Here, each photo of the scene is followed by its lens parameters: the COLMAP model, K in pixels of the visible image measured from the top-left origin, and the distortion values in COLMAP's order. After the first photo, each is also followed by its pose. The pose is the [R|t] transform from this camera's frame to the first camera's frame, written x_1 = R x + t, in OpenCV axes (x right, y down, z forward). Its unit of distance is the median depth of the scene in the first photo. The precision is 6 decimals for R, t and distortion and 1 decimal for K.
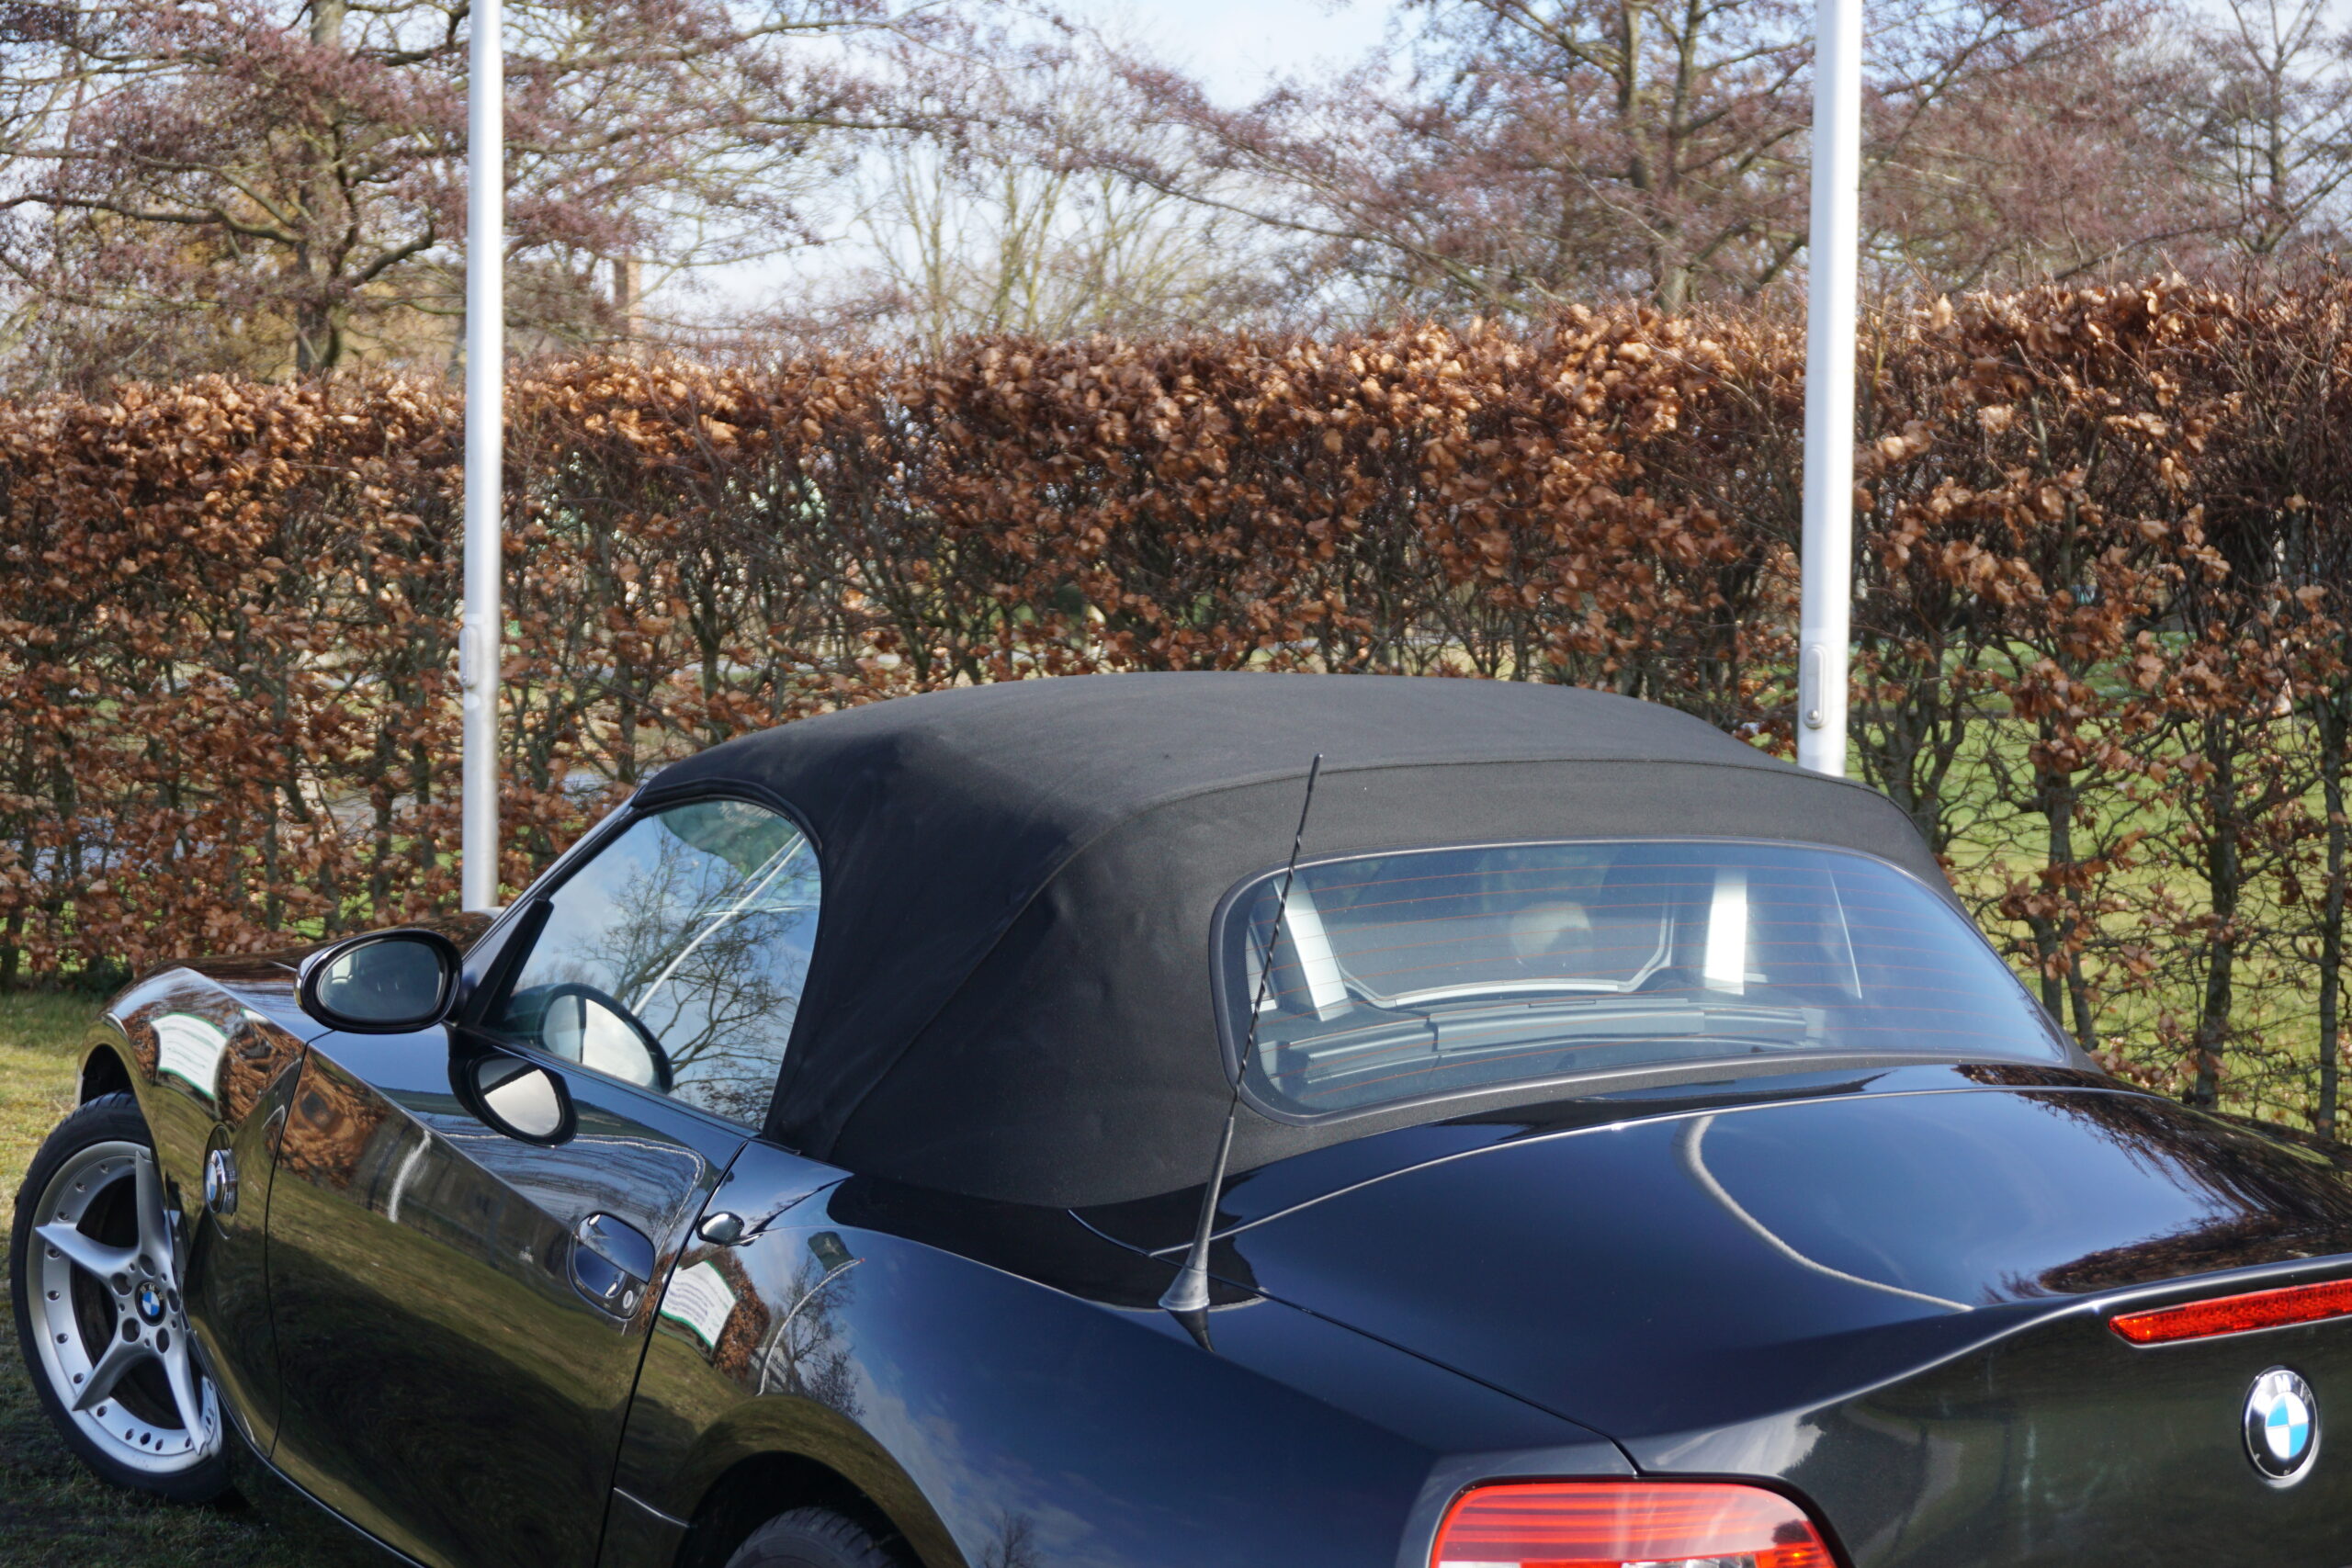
lens RADIAL K [[3016.6, 0, 1176.0], [0, 3016.6, 784.0], [0, 0, 1]] dist [-0.003991, 0.048791]
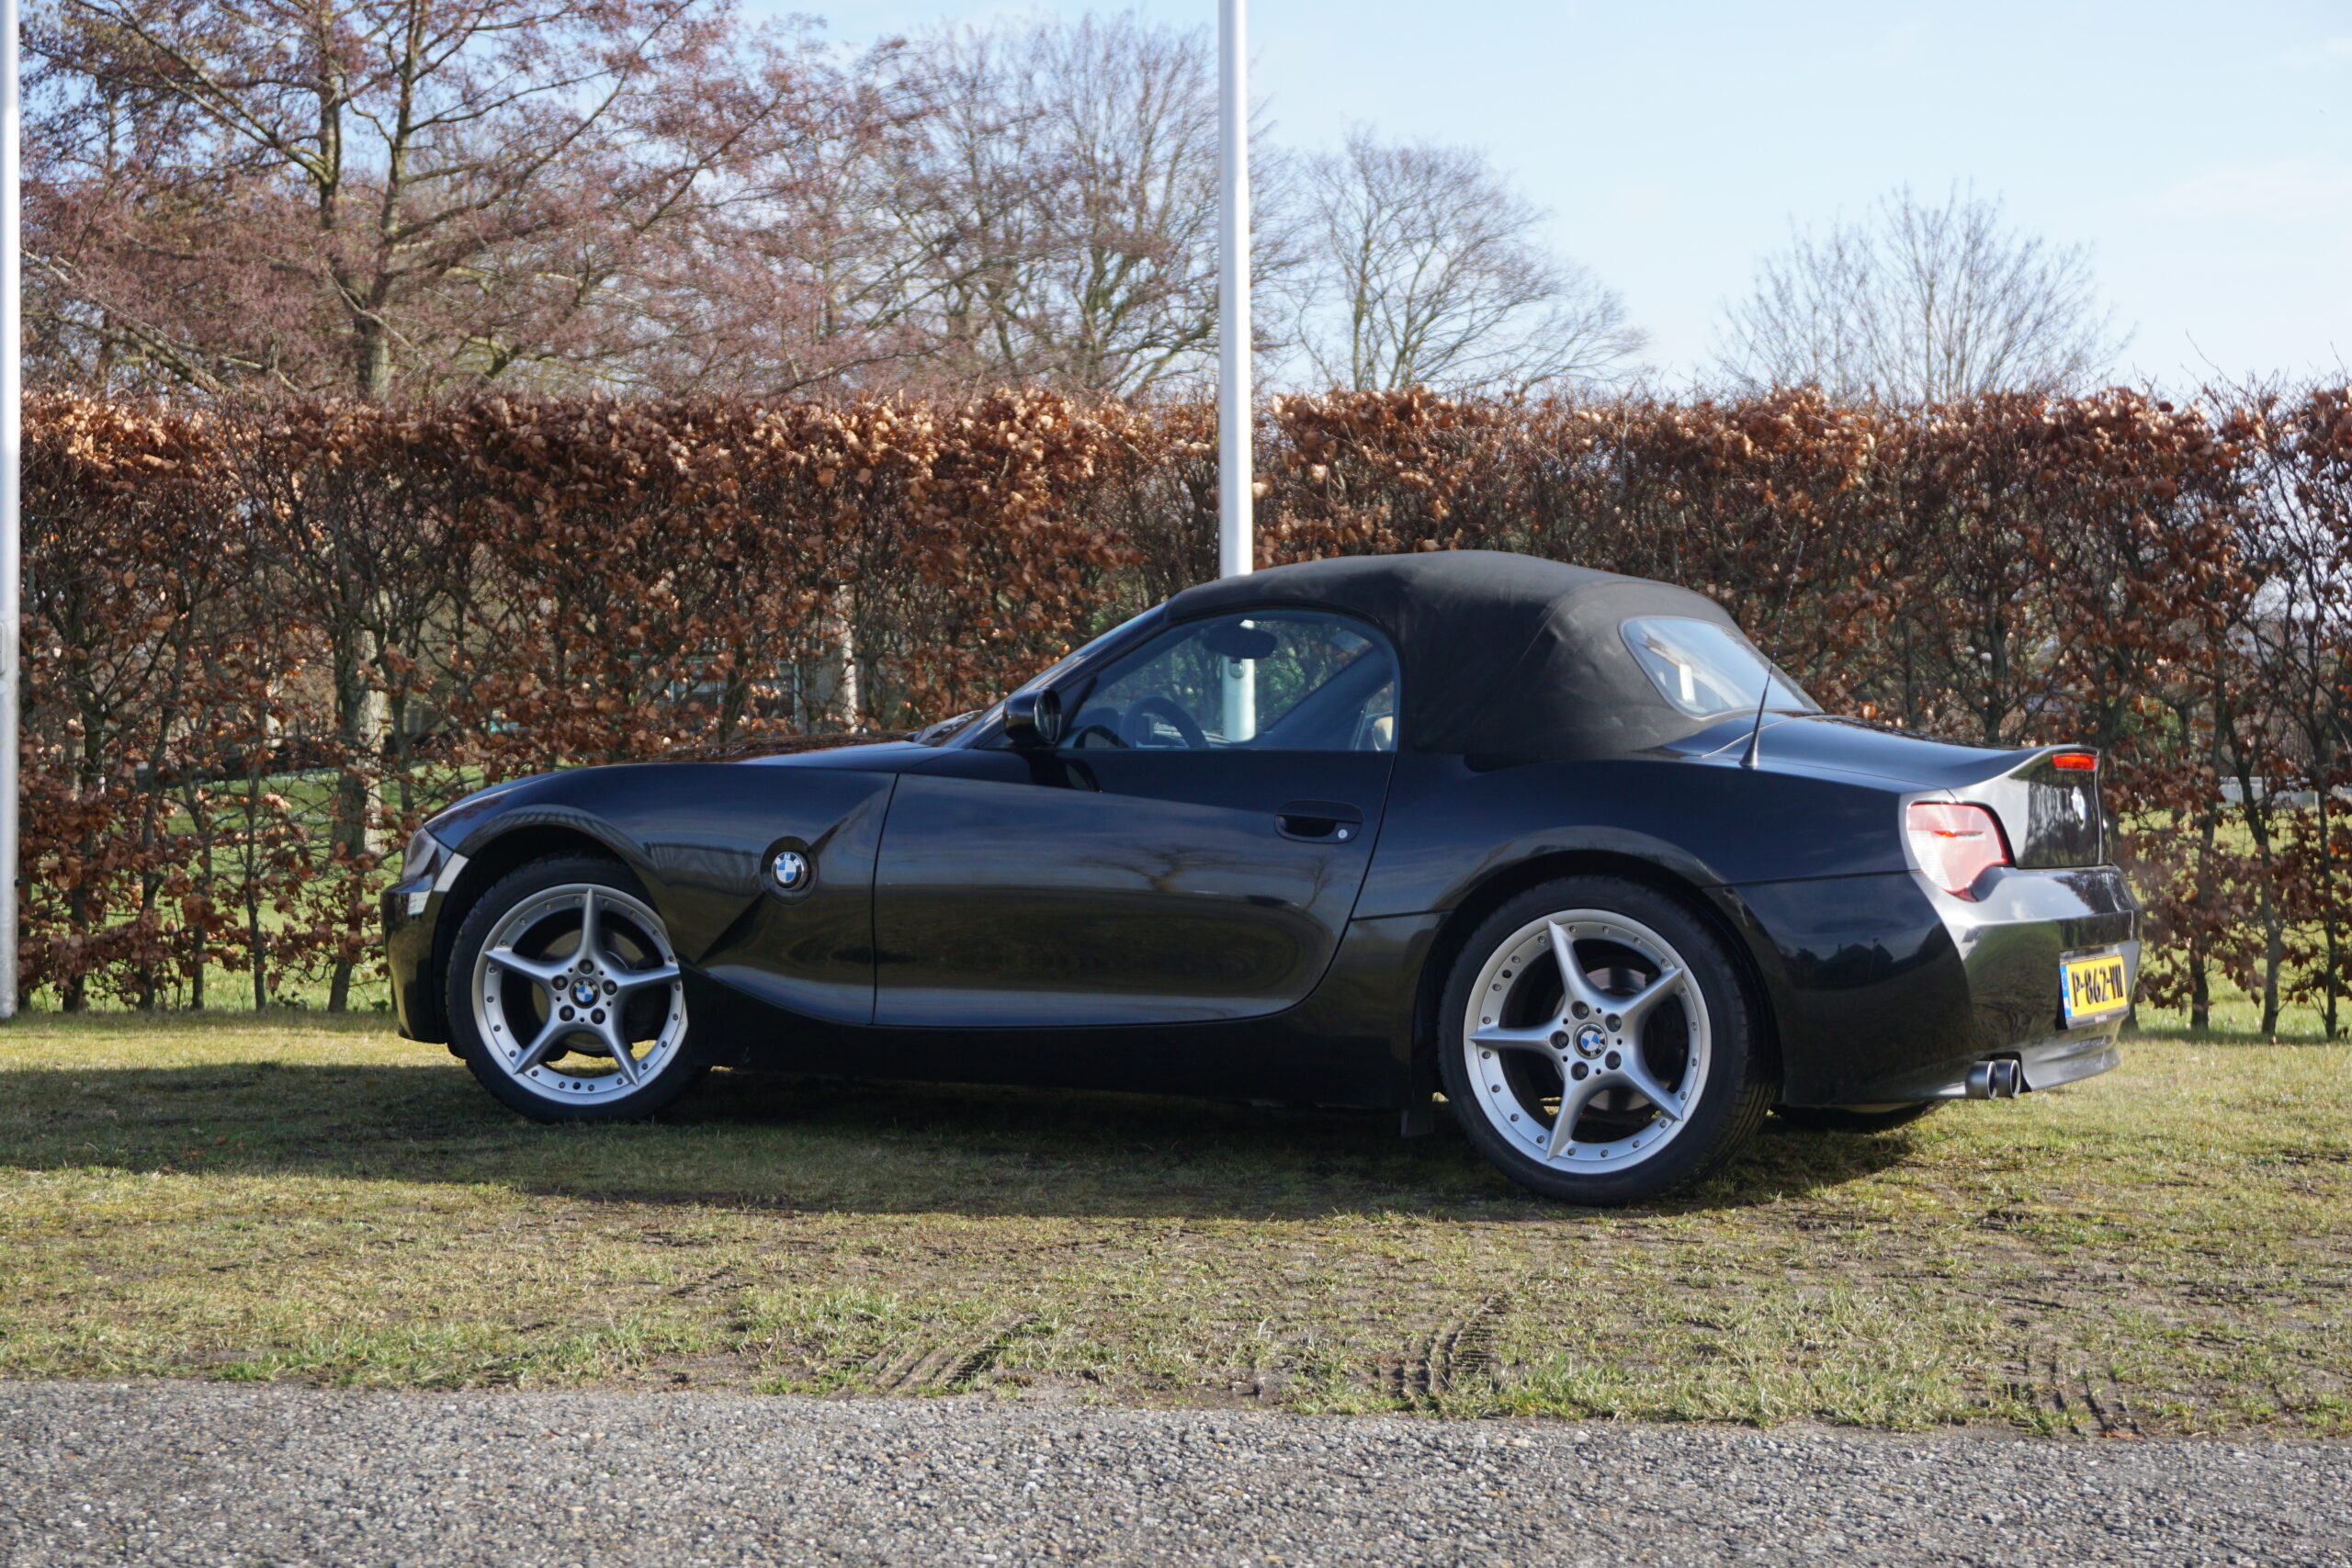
lens RADIAL K [[3224.4, 0, 1176.0], [0, 3224.4, 784.0], [0, 0, 1]] dist [0.021760, -0.064047]
pose [[0.872101, -0.012154, 0.489174, -0.505756], [0.034716, 0.998709, -0.037079, 0.080077], [-0.488092, 0.049319, 0.871398, -0.321814]]
